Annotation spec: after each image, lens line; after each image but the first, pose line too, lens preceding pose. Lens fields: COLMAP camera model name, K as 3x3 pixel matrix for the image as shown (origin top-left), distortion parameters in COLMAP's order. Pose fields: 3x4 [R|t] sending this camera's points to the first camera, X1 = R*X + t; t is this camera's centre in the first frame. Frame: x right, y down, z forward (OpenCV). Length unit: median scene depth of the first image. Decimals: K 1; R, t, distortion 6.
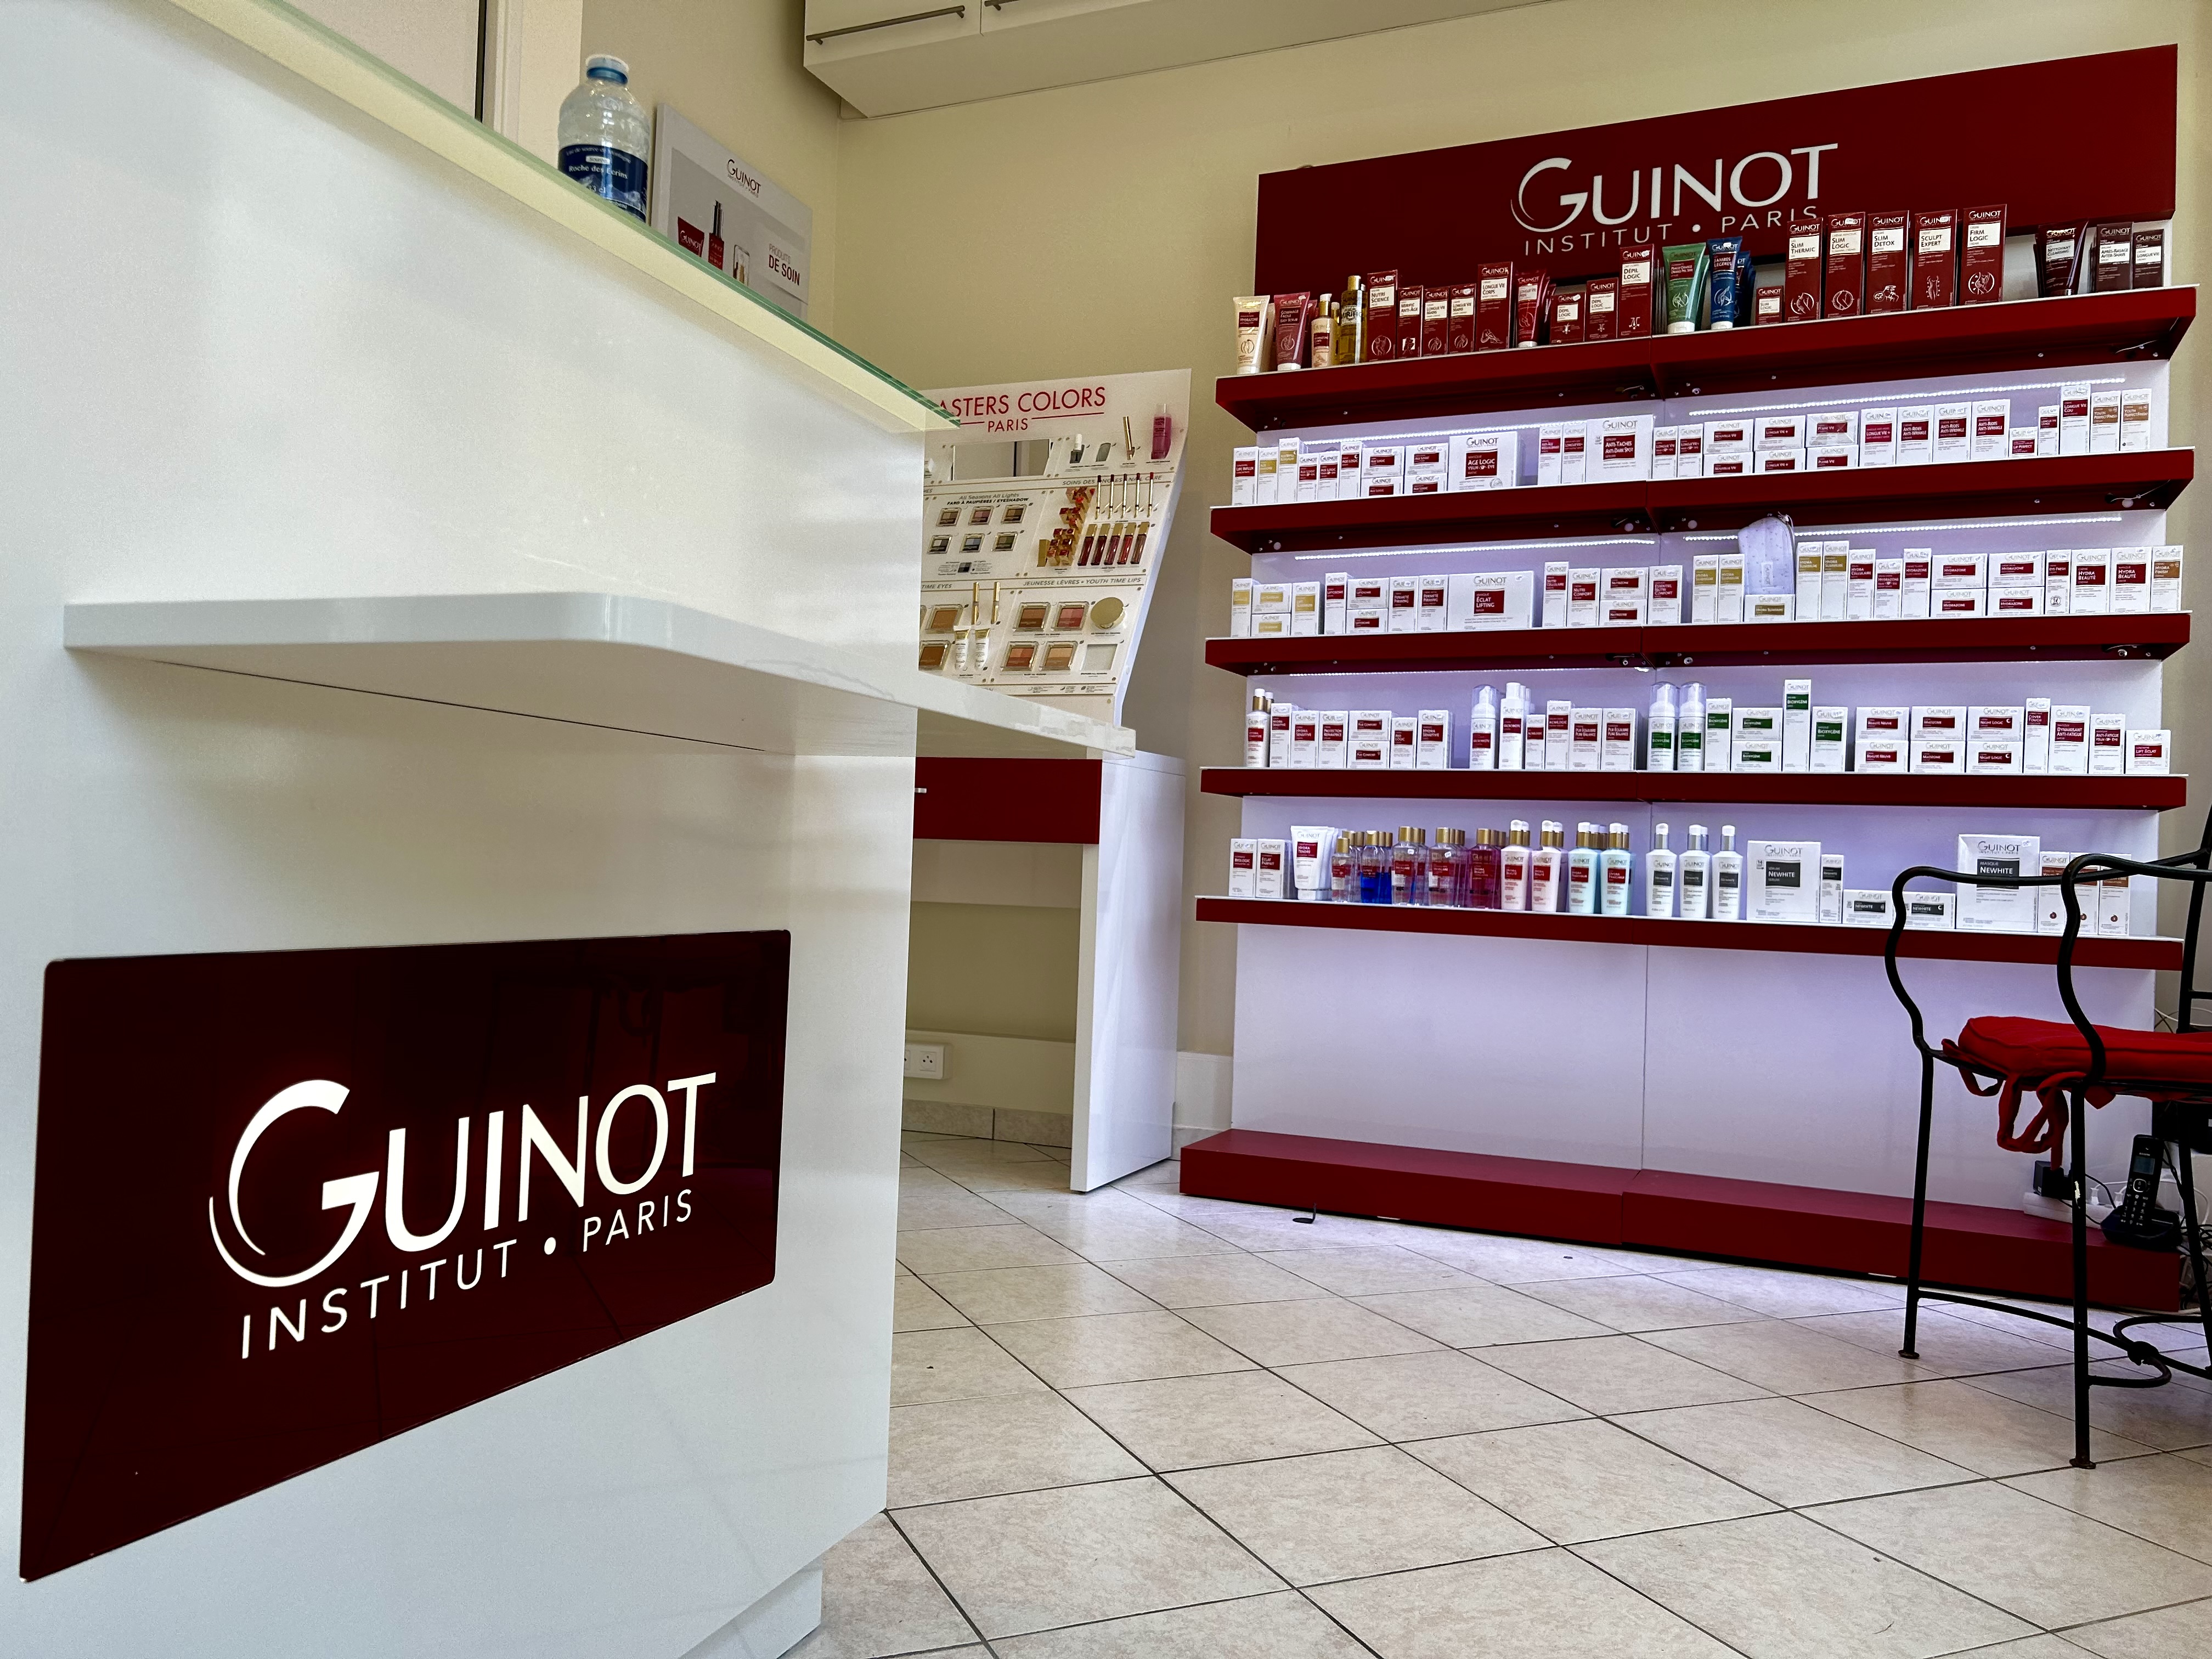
lens RADIAL K [[1674.7, 0, 1119.3], [0, 1674.7, 843.0], [0, 0, 1]] dist [0.061667, -0.070294]
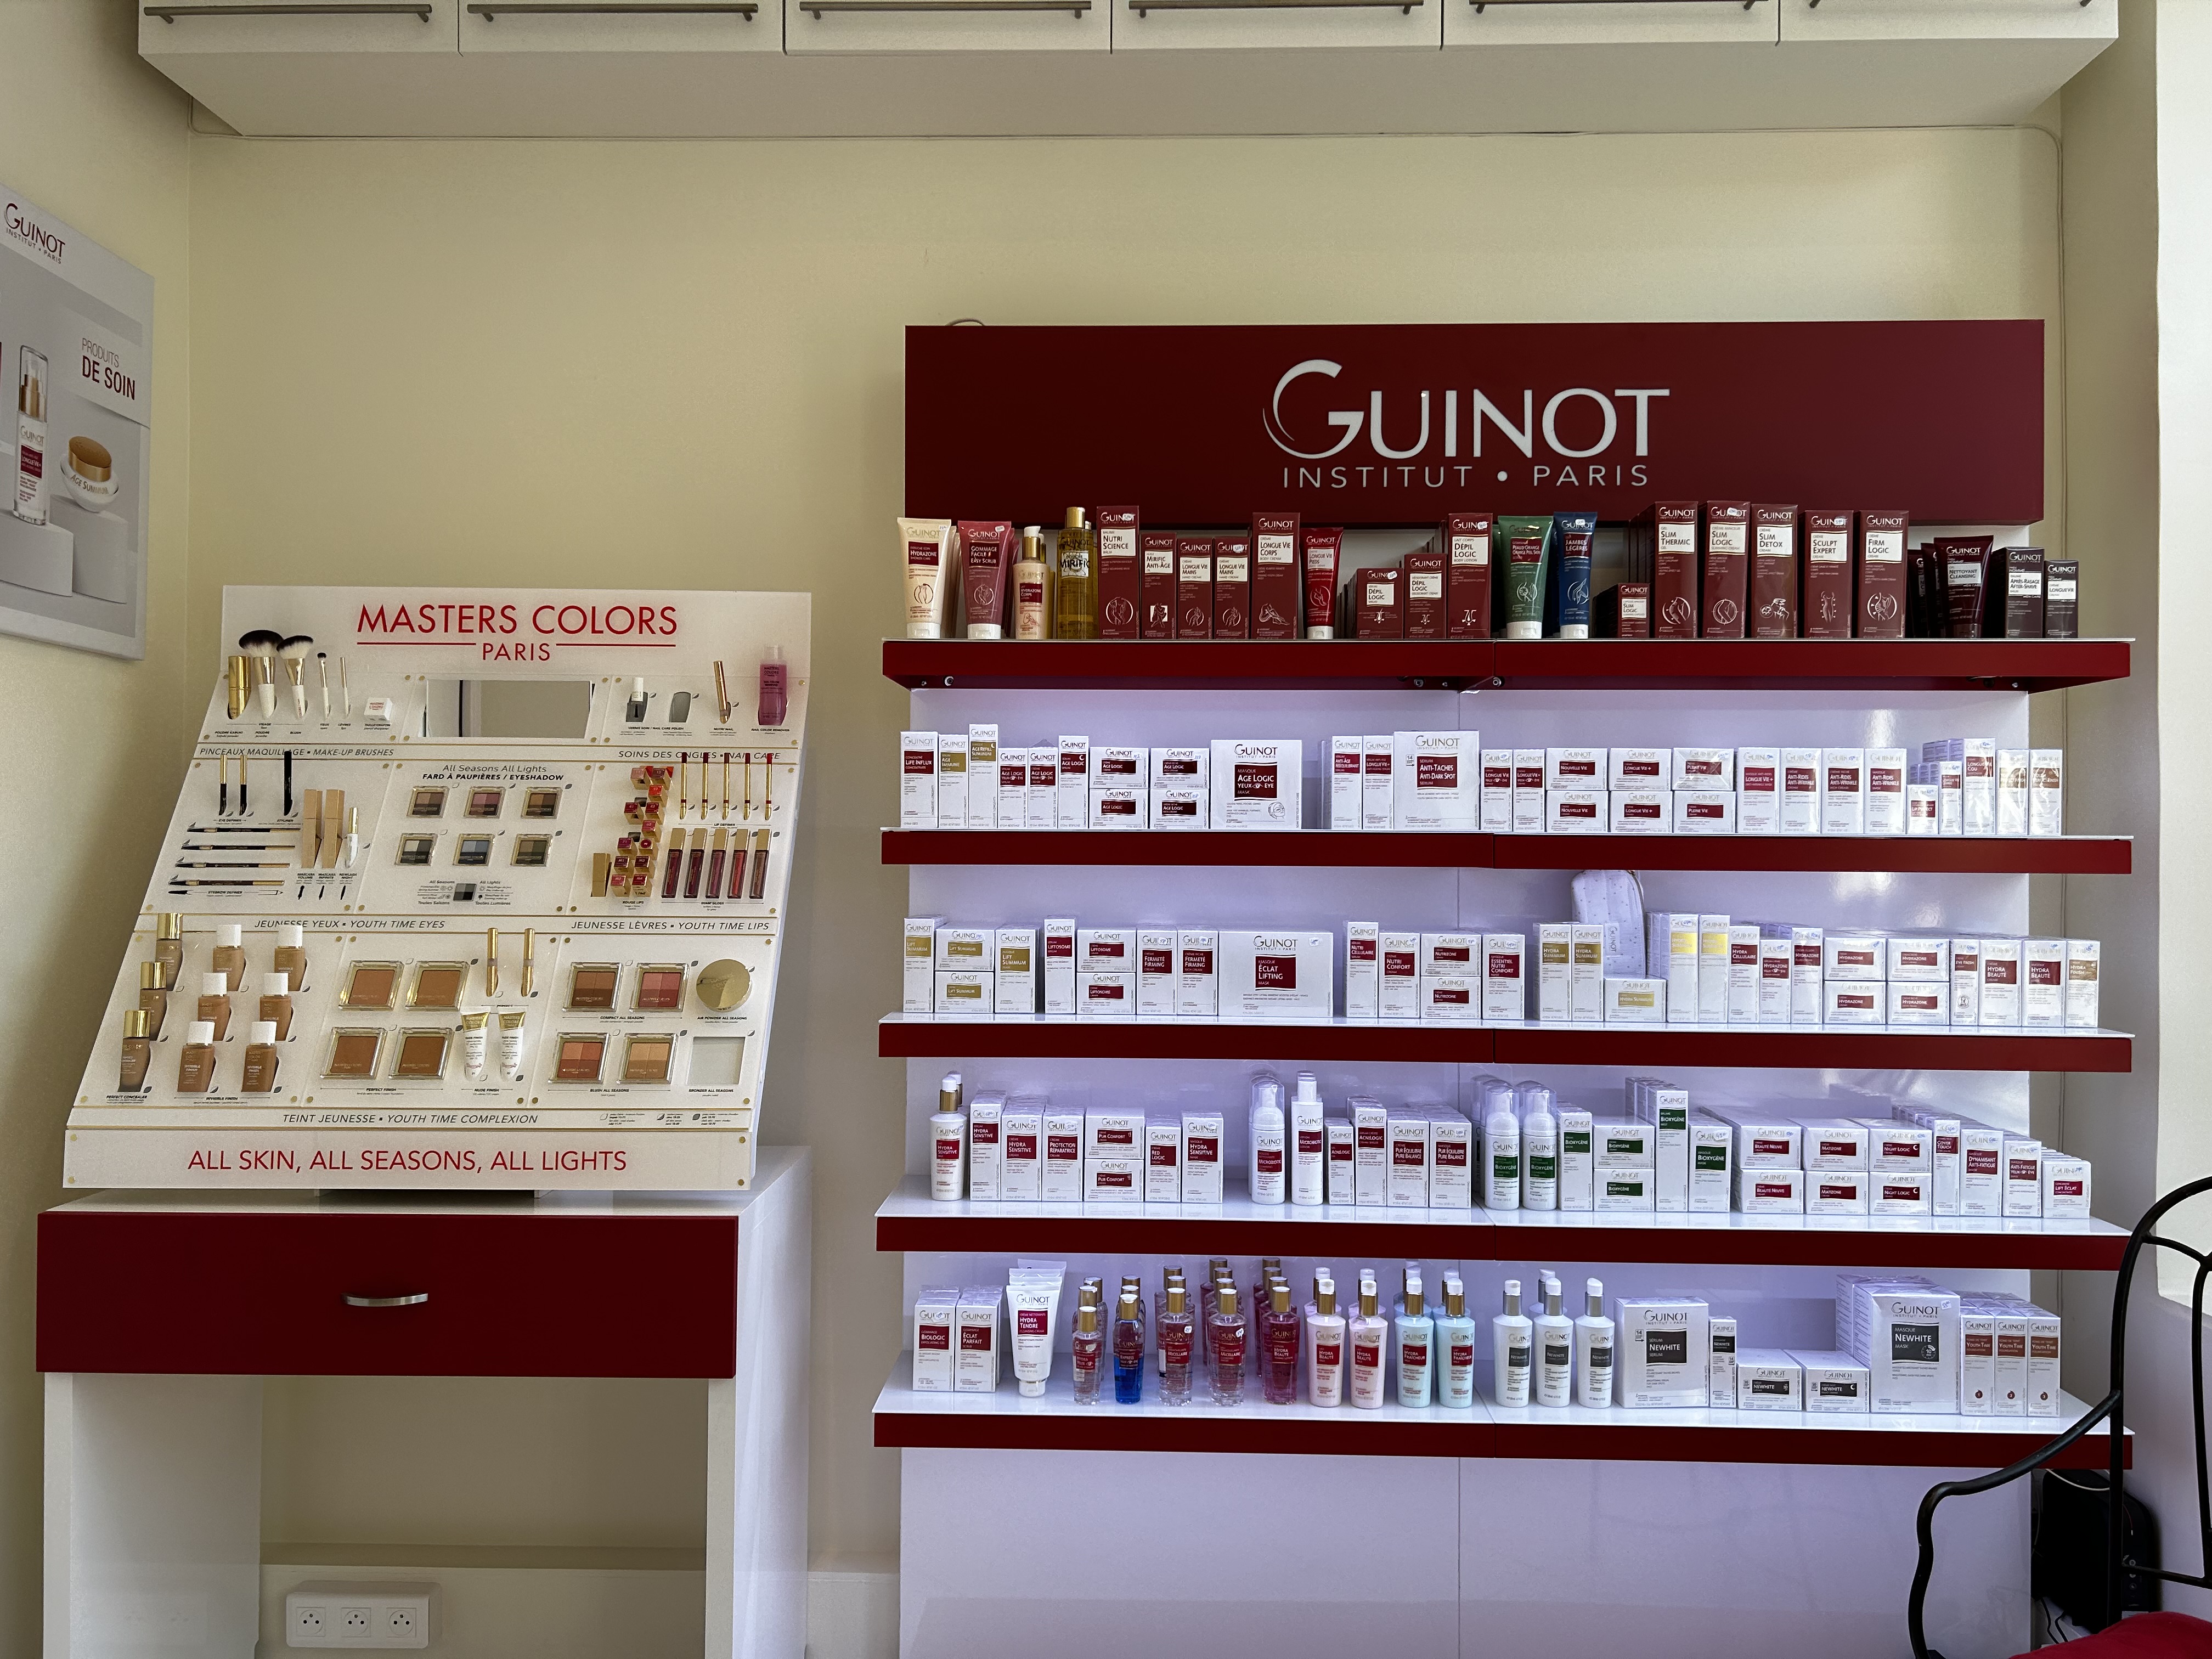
lens RADIAL K [[1674.7, 0, 1121.1], [0, 1674.7, 832.8], [0, 0, 1]] dist [0.061667, -0.070294]
pose [[0.927207, -0.026570, 0.373606, -0.112146], [0.019492, 0.999552, 0.022711, -0.220130], [-0.374042, -0.013775, 0.927310, 0.347460]]
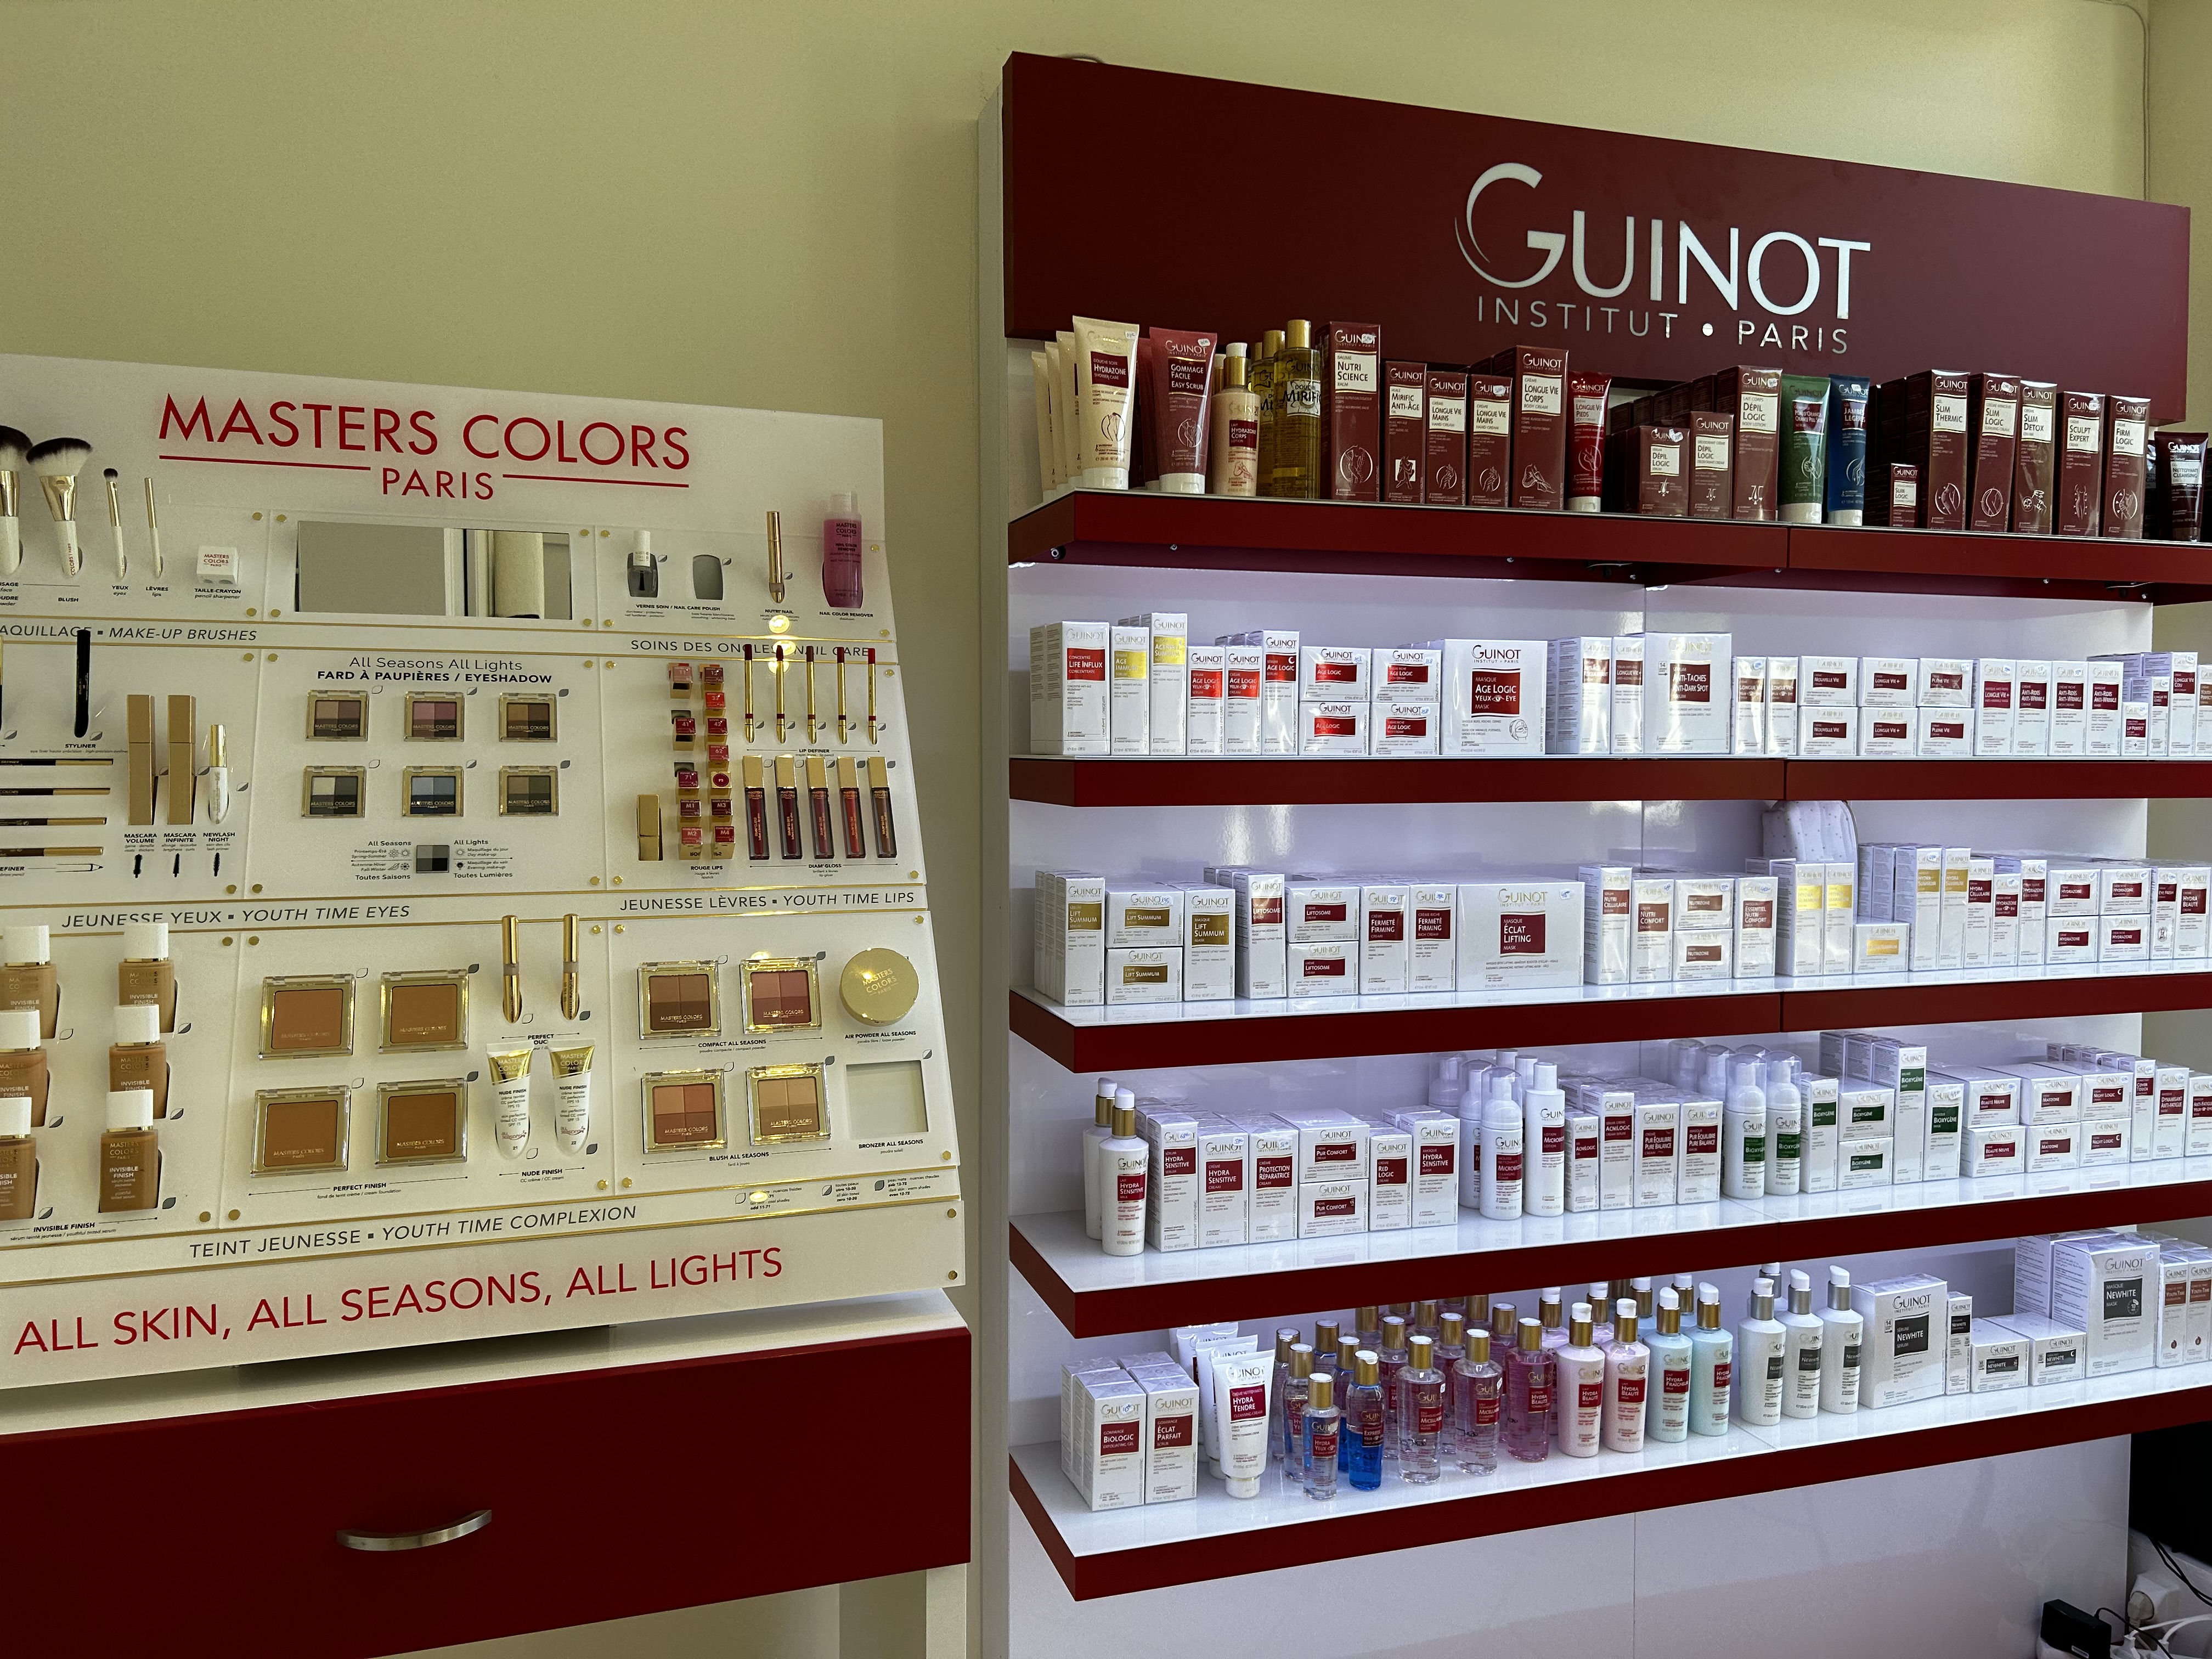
lens RADIAL K [[1674.7, 0, 1123.5], [0, 1674.7, 827.9], [0, 0, 1]] dist [0.061667, -0.070294]
pose [[0.745695, -0.063753, 0.663230, -0.266627], [0.011950, 0.996531, 0.082355, -0.227838], [-0.666180, -0.053486, 0.743870, 0.653929]]
